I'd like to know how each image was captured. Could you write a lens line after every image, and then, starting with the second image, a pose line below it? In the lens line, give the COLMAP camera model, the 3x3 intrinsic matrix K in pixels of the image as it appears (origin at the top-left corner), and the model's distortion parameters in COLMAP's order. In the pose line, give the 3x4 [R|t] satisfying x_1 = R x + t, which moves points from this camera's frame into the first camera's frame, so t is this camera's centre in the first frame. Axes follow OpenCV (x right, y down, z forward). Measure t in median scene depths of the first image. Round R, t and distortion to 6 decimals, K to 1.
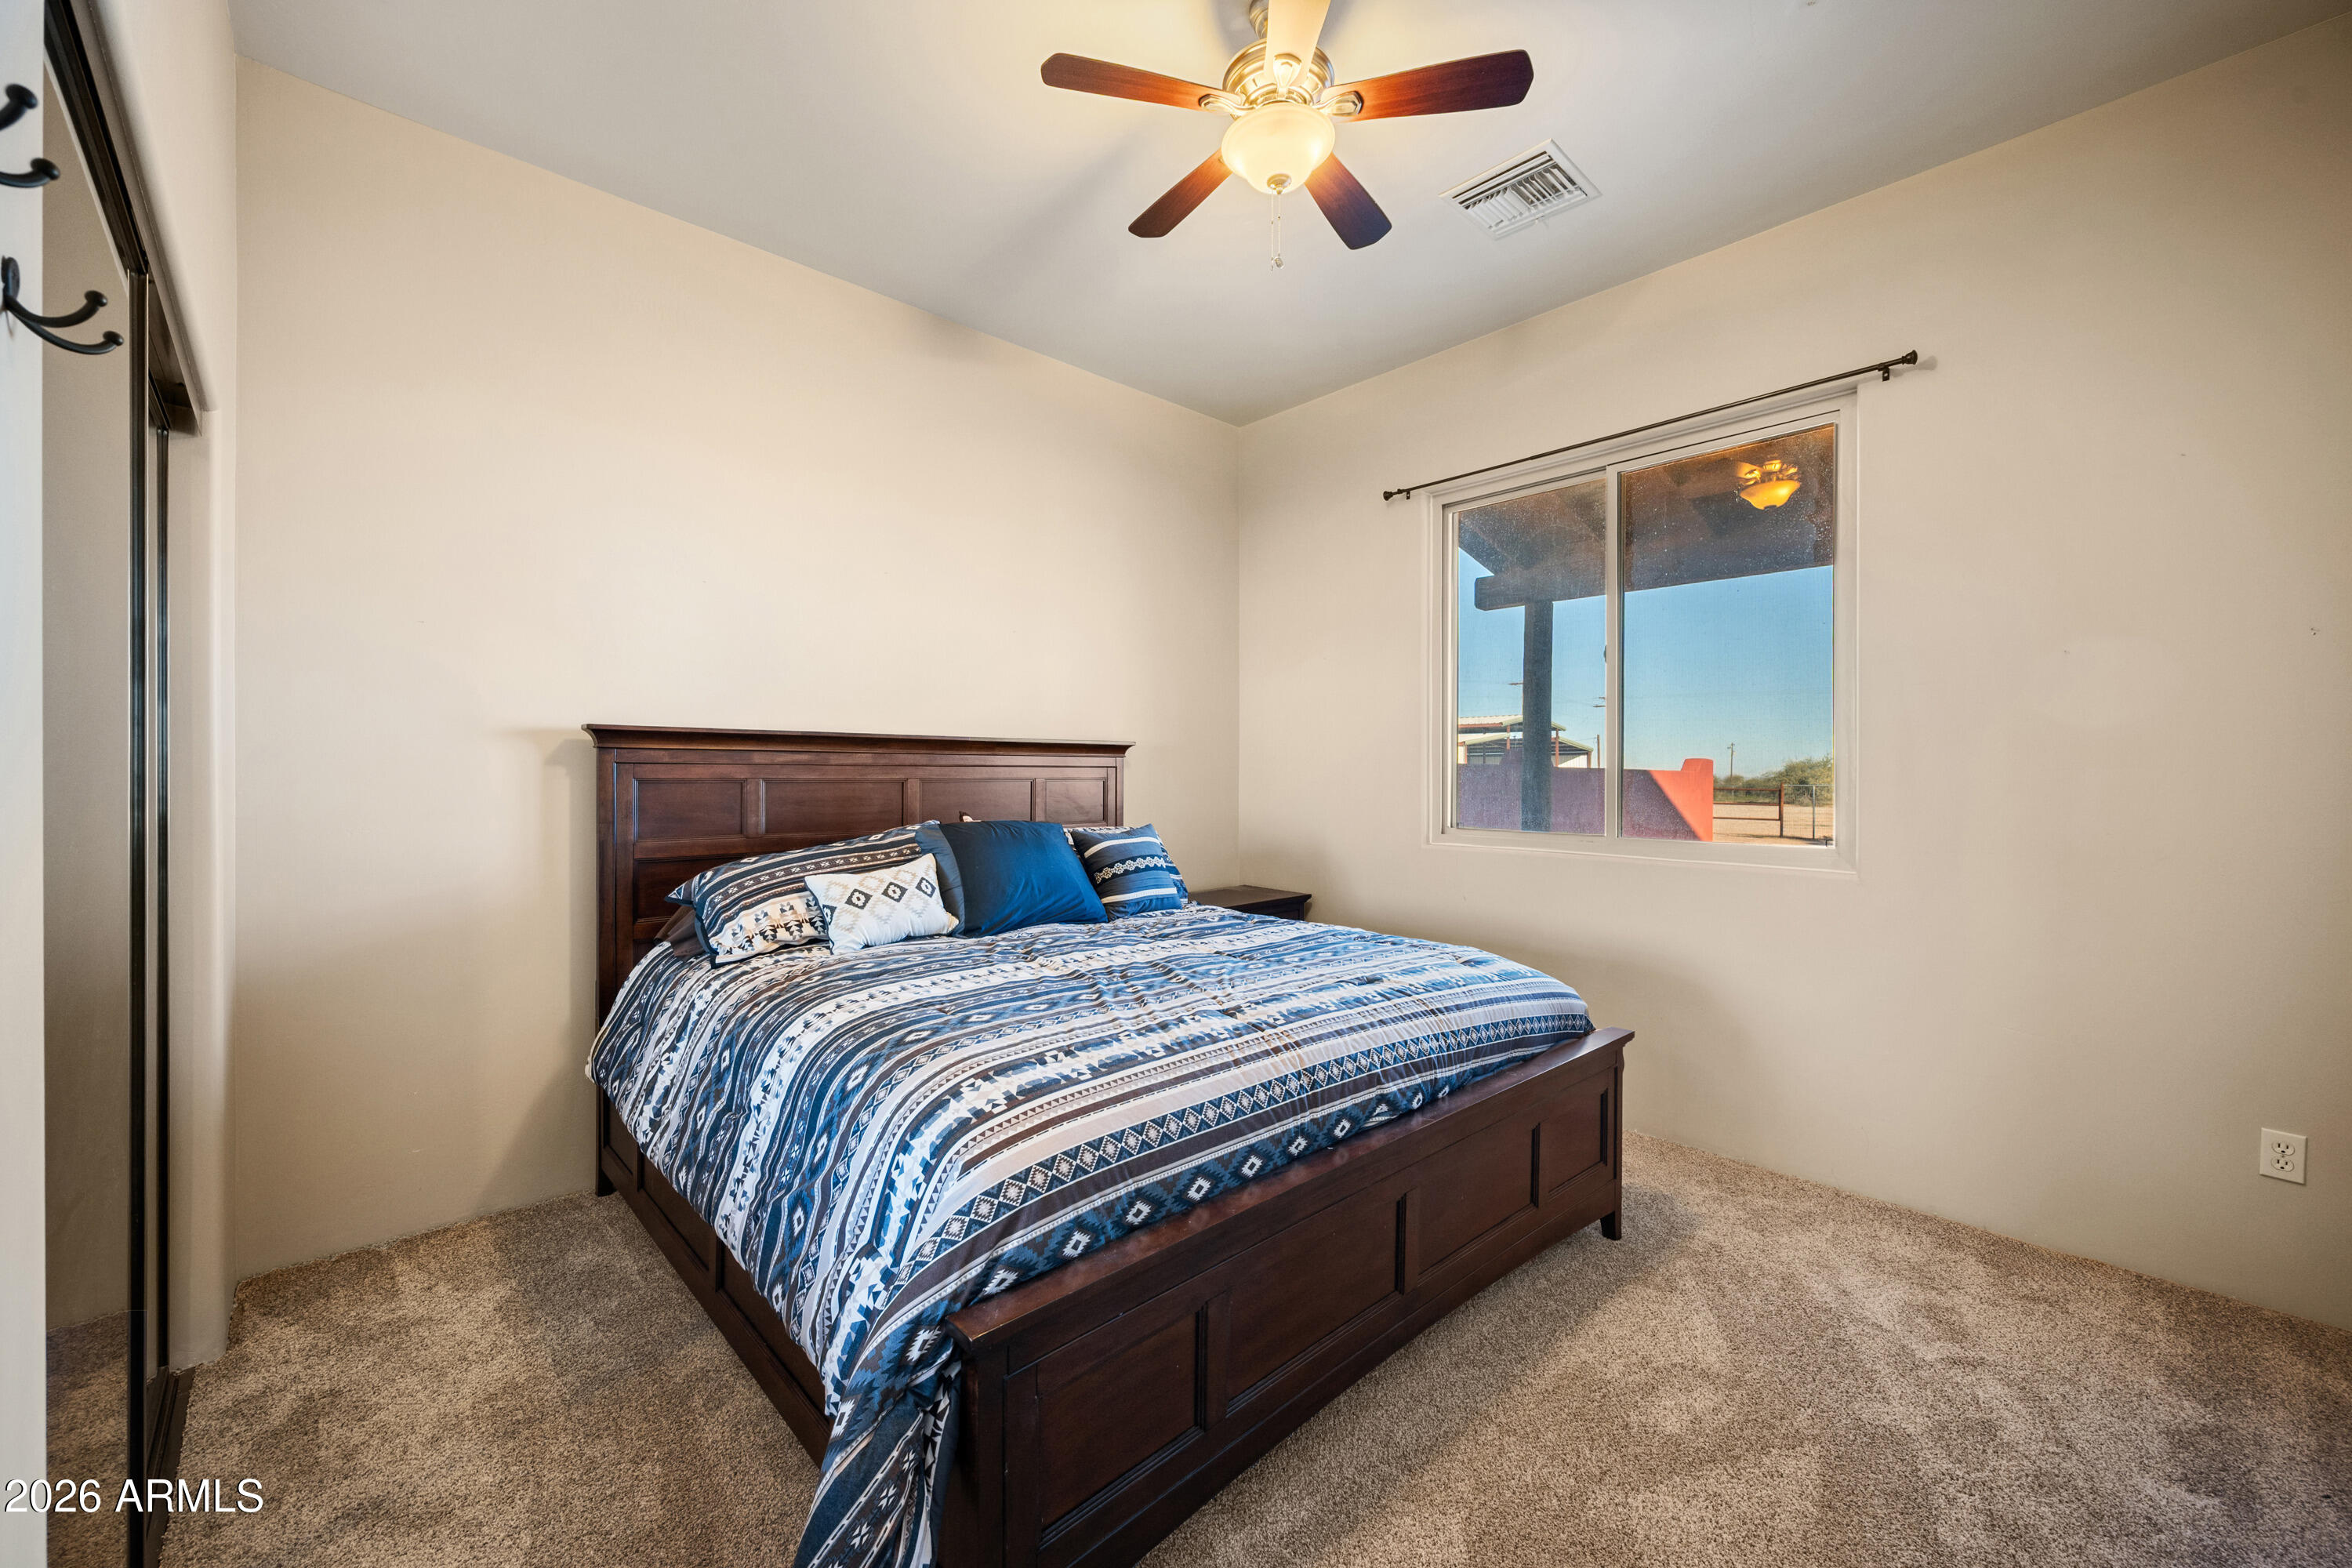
lens RADIAL K [[921.9, 0, 1168.1], [0, 921.9, 779.2], [0, 0, 1]] dist [-0.000093, 0.000573]
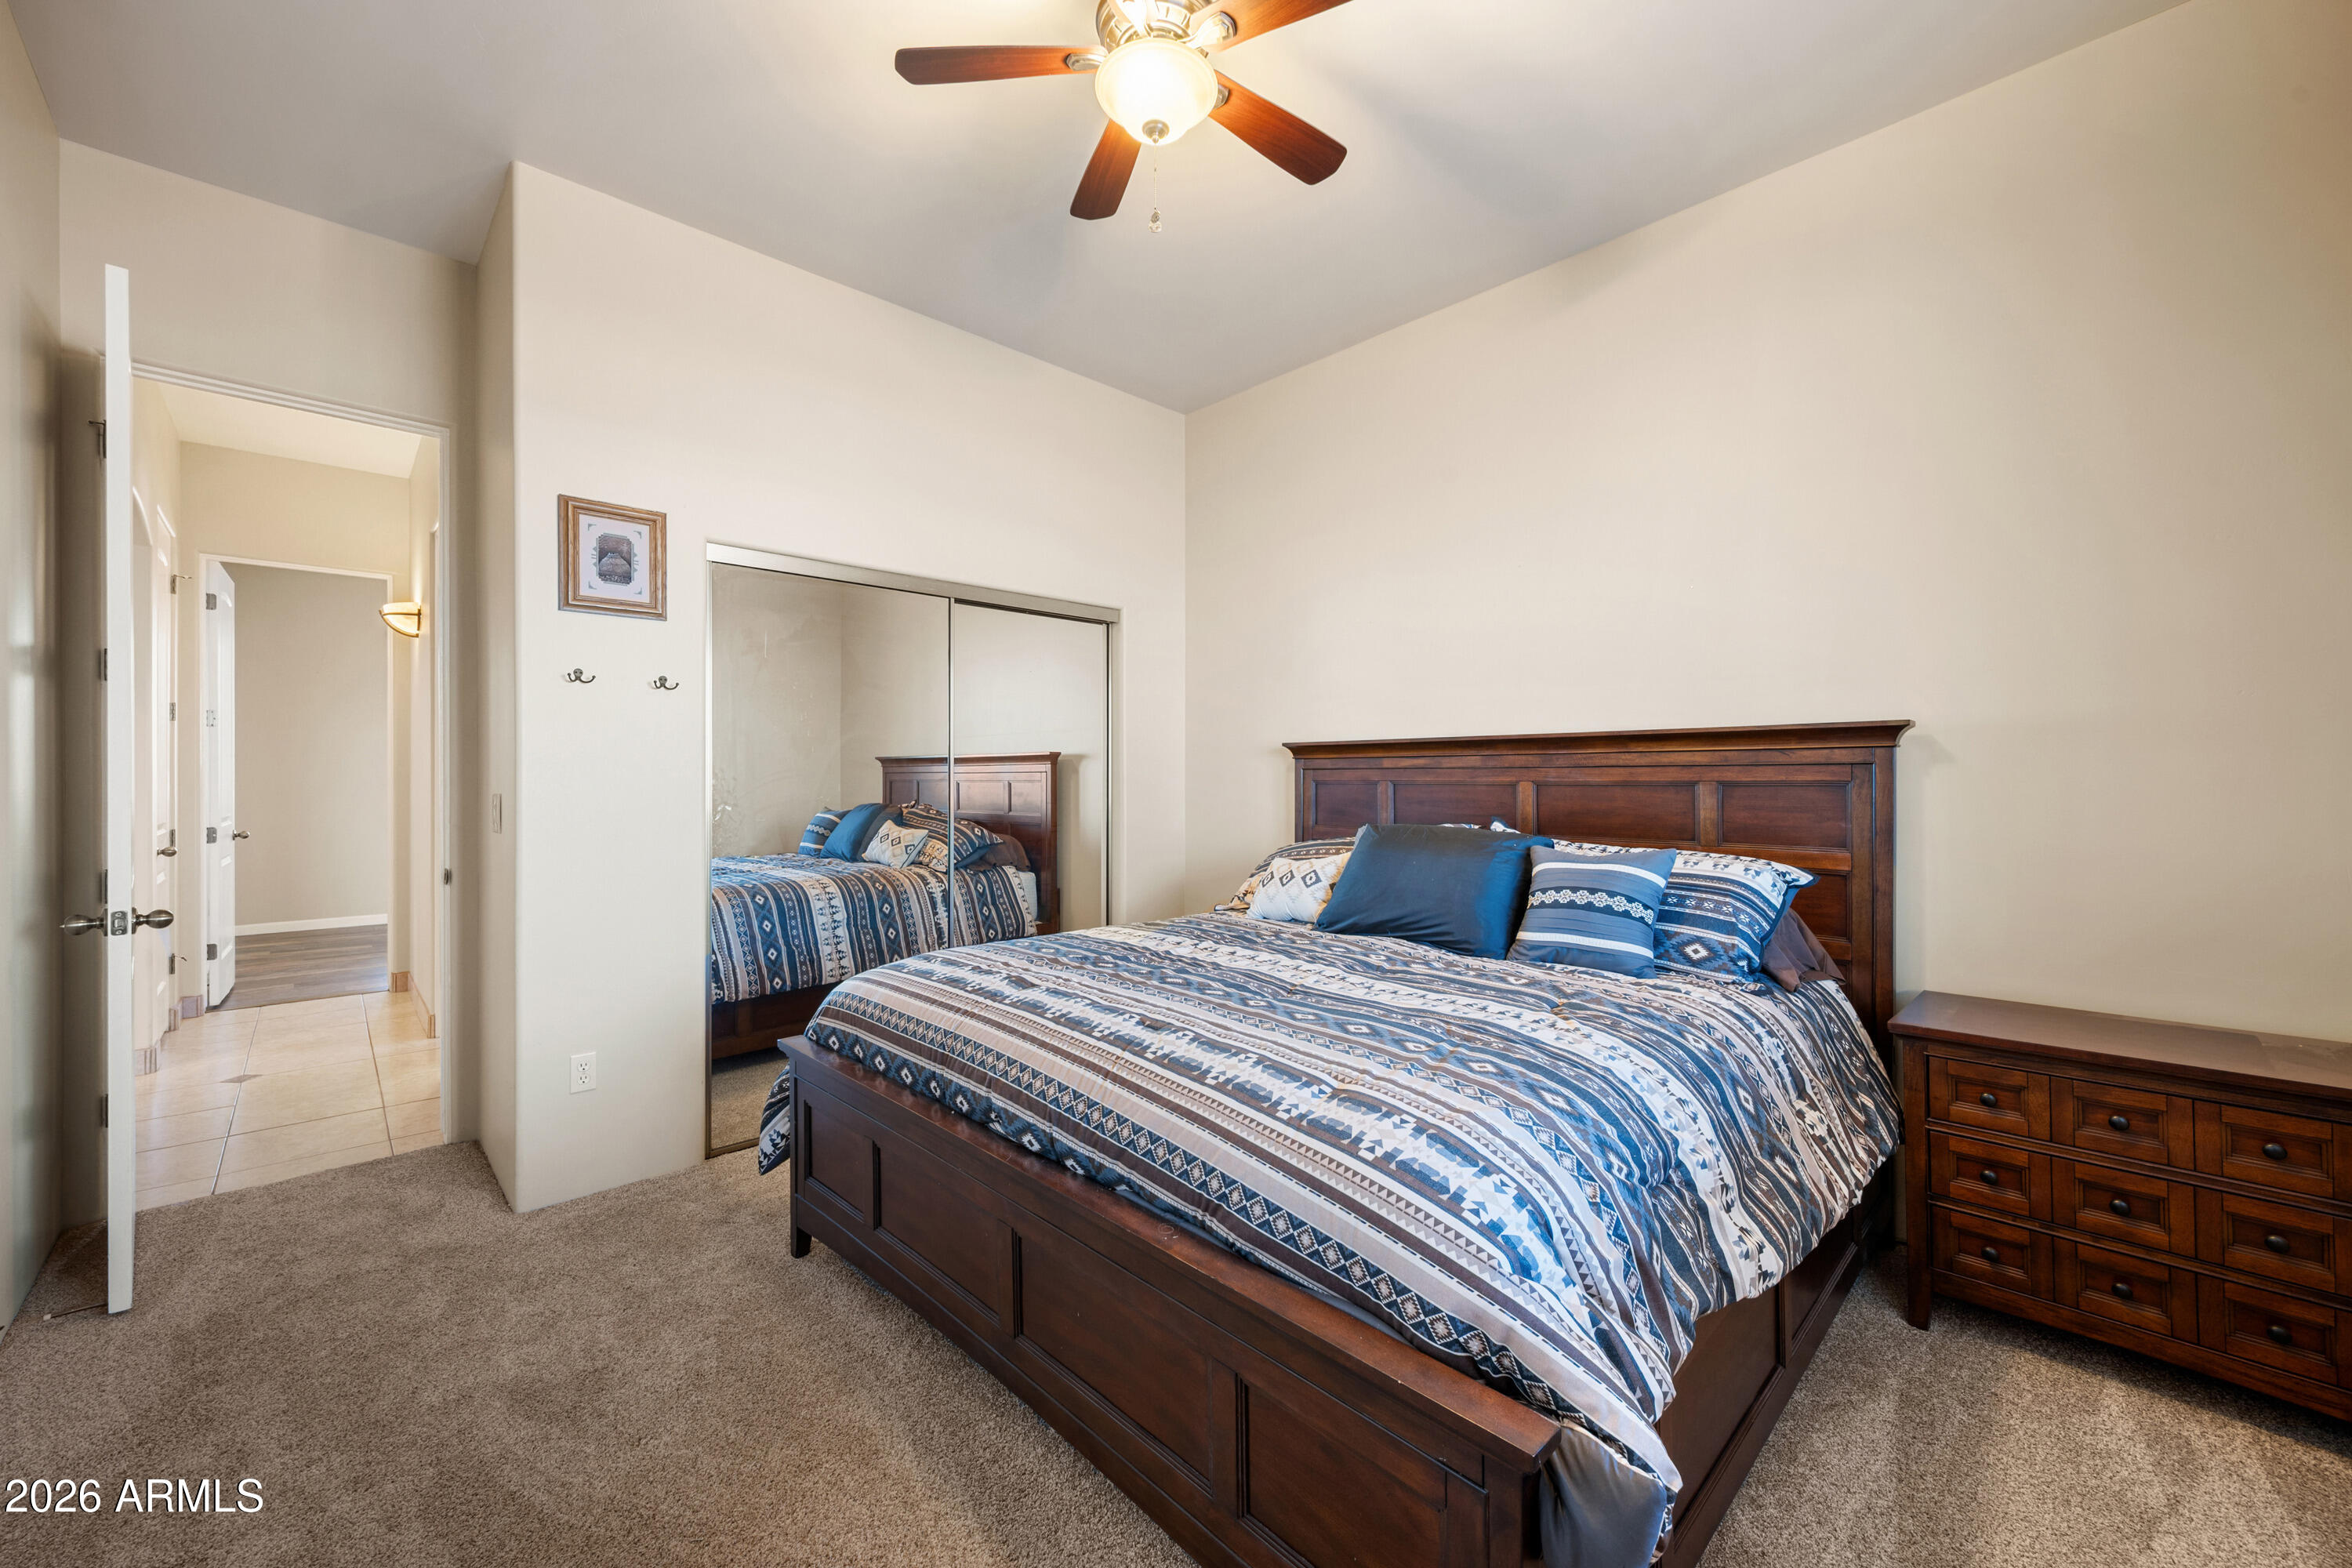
lens RADIAL K [[921.9, 0, 1169.0], [0, 921.9, 779.1], [0, 0, 1]] dist [-0.000093, 0.000573]
pose [[0.021486, -0.001981, -0.999767, 0.779239], [-0.001308, 0.999997, -0.002010, -0.000359], [0.999768, 0.001351, 0.021484, 0.745214]]
